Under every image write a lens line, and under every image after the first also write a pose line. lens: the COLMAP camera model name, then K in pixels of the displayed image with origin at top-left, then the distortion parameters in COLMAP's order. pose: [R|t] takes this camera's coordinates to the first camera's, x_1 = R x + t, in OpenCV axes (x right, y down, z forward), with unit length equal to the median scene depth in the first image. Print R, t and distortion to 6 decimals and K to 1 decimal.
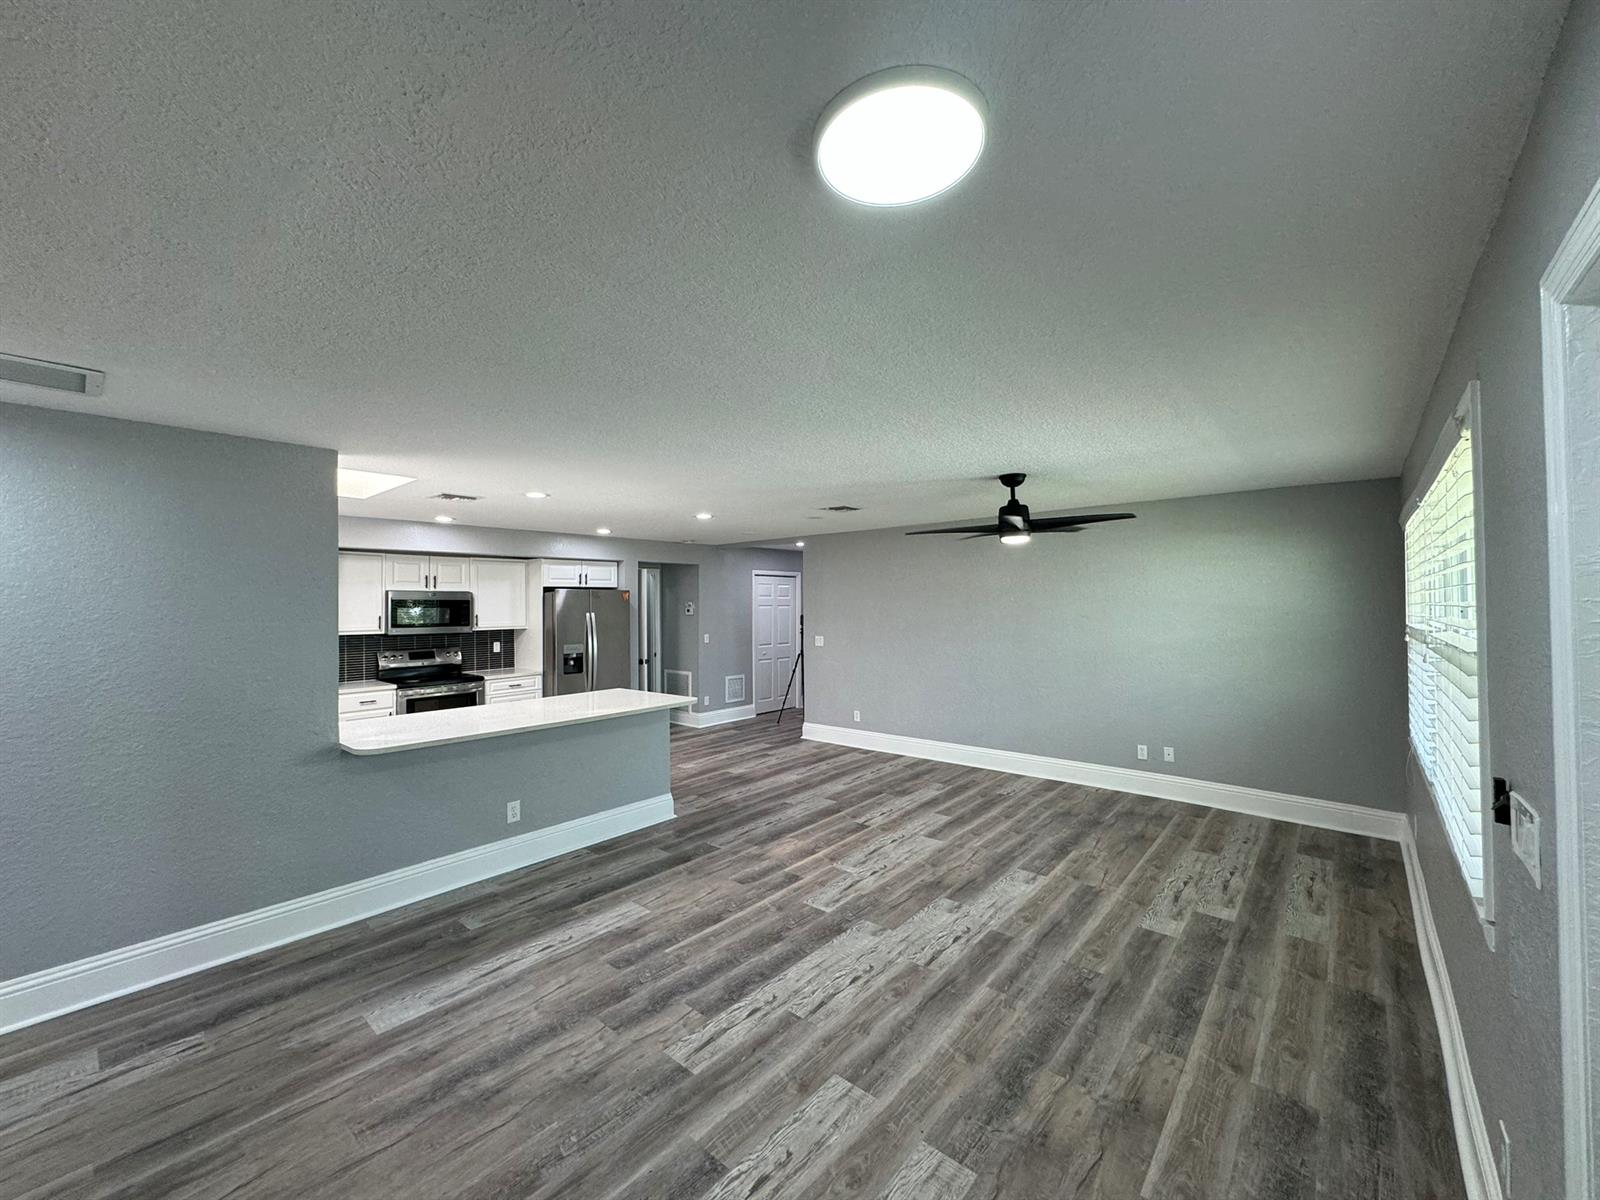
lens RADIAL K [[637.3, 0, 798.4], [0, 637.3, 597.0], [0, 0, 1]] dist [-0.005628, 0.000127]
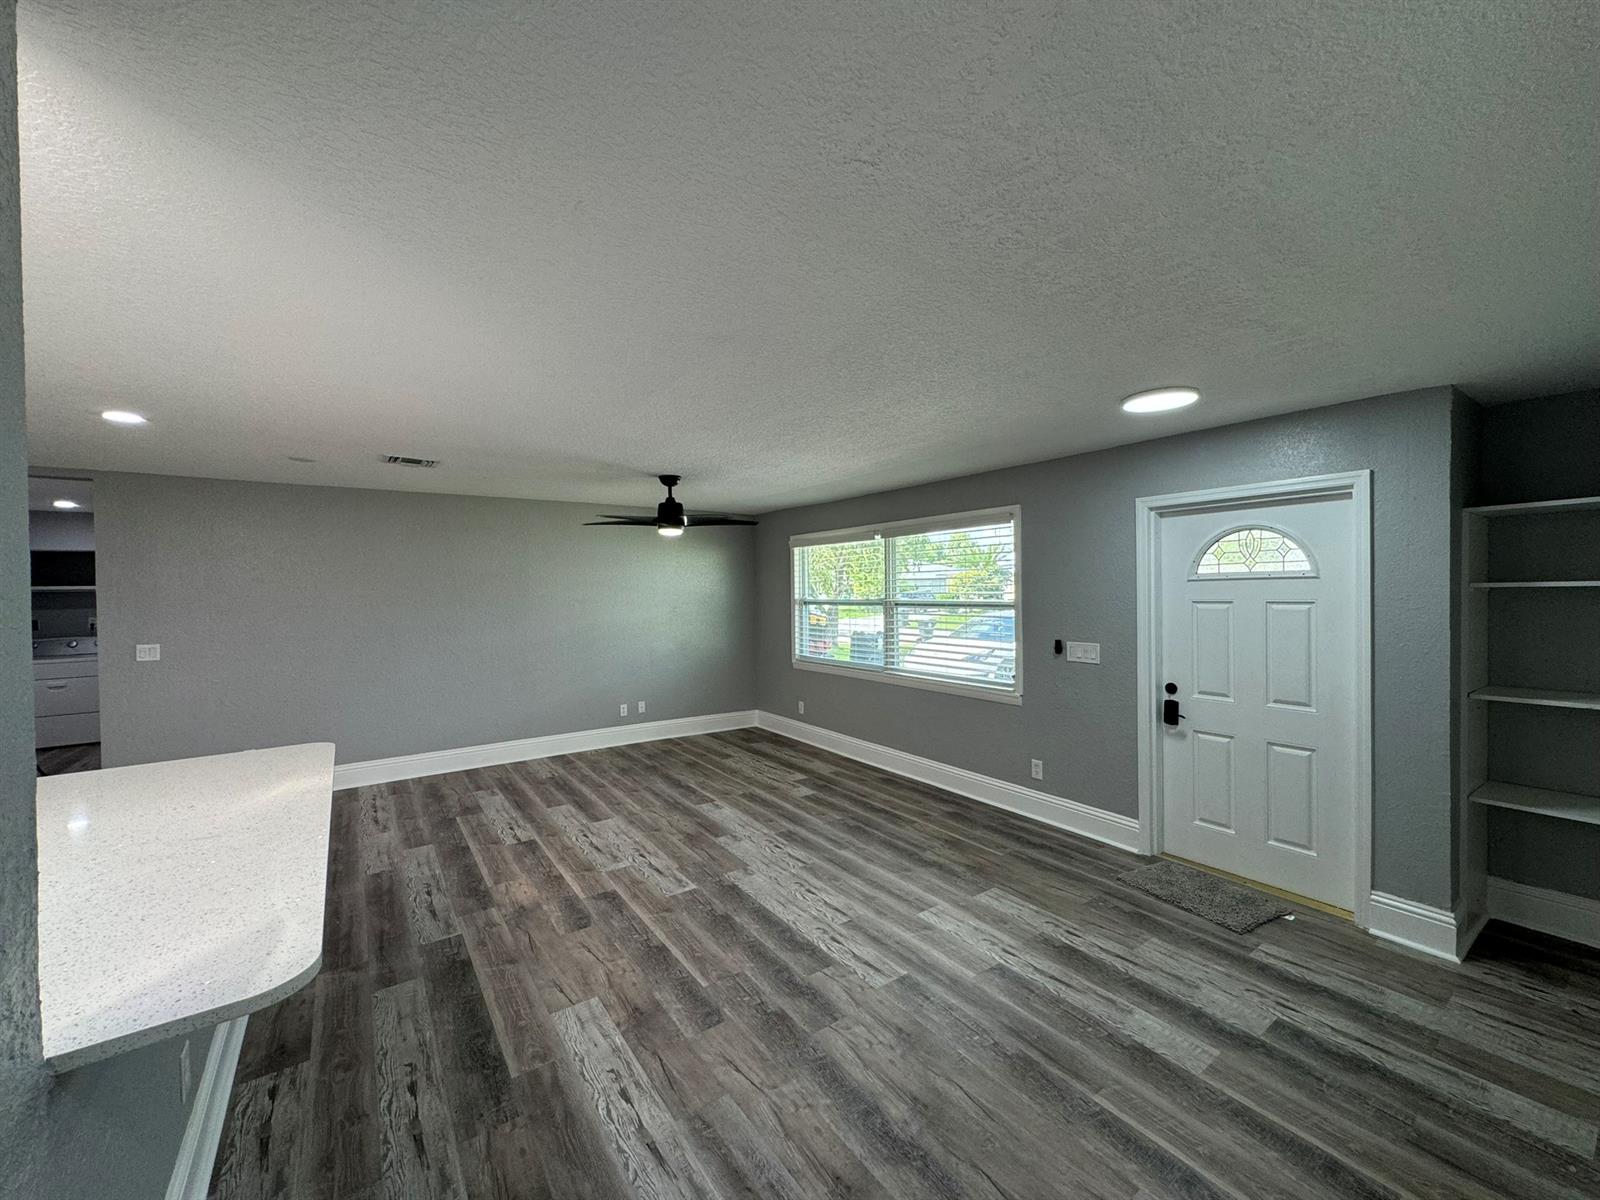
lens RADIAL K [[637.3, 0, 798.4], [0, 637.3, 597.0], [0, 0, 1]] dist [-0.005628, 0.000127]
pose [[0.237539, -0.008128, 0.971344, -0.823284], [-0.003452, 0.999952, 0.009211, 0.019122], [-0.971372, -0.005541, 0.237499, 0.552260]]
